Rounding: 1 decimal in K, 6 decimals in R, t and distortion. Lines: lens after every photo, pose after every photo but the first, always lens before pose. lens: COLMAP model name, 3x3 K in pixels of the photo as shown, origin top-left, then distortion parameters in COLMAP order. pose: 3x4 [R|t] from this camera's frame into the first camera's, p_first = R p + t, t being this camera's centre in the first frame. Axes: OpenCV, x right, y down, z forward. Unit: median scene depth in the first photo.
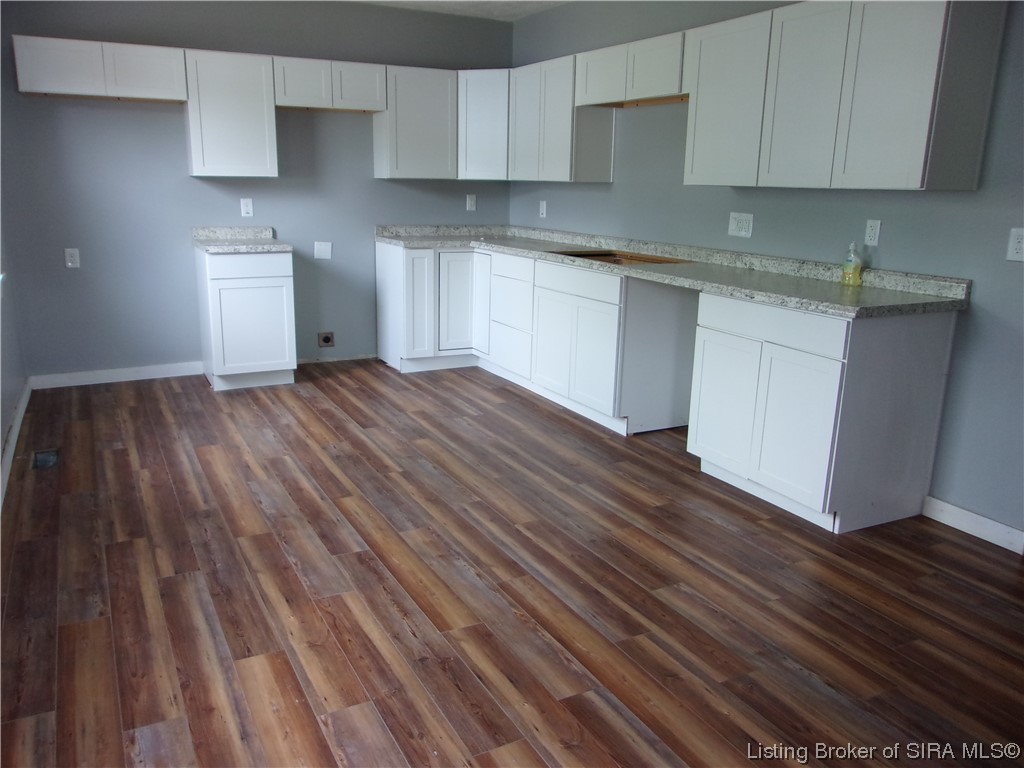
lens RADIAL K [[818.4, 0, 511.3], [0, 818.4, 384.3], [0, 0, 1]] dist [0.017855, -0.001042]
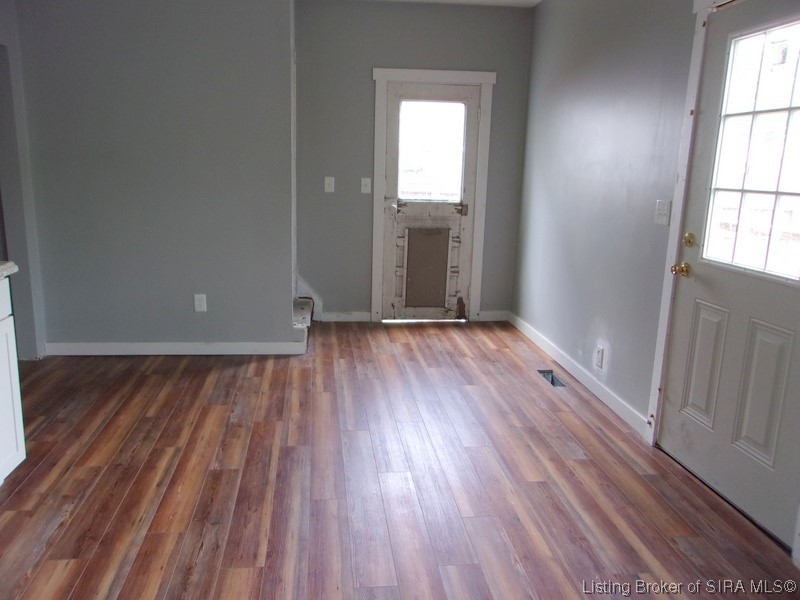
lens RADIAL K [[639.4, 0, 399.5], [0, 639.4, 299.7], [0, 0, 1]] dist [0.017855, -0.001042]
pose [[-0.933730, -0.118030, 0.337960, -0.383183], [0.044424, 0.898579, 0.436557, -0.428359], [-0.355211, 0.422640, -0.833787, 1.678832]]
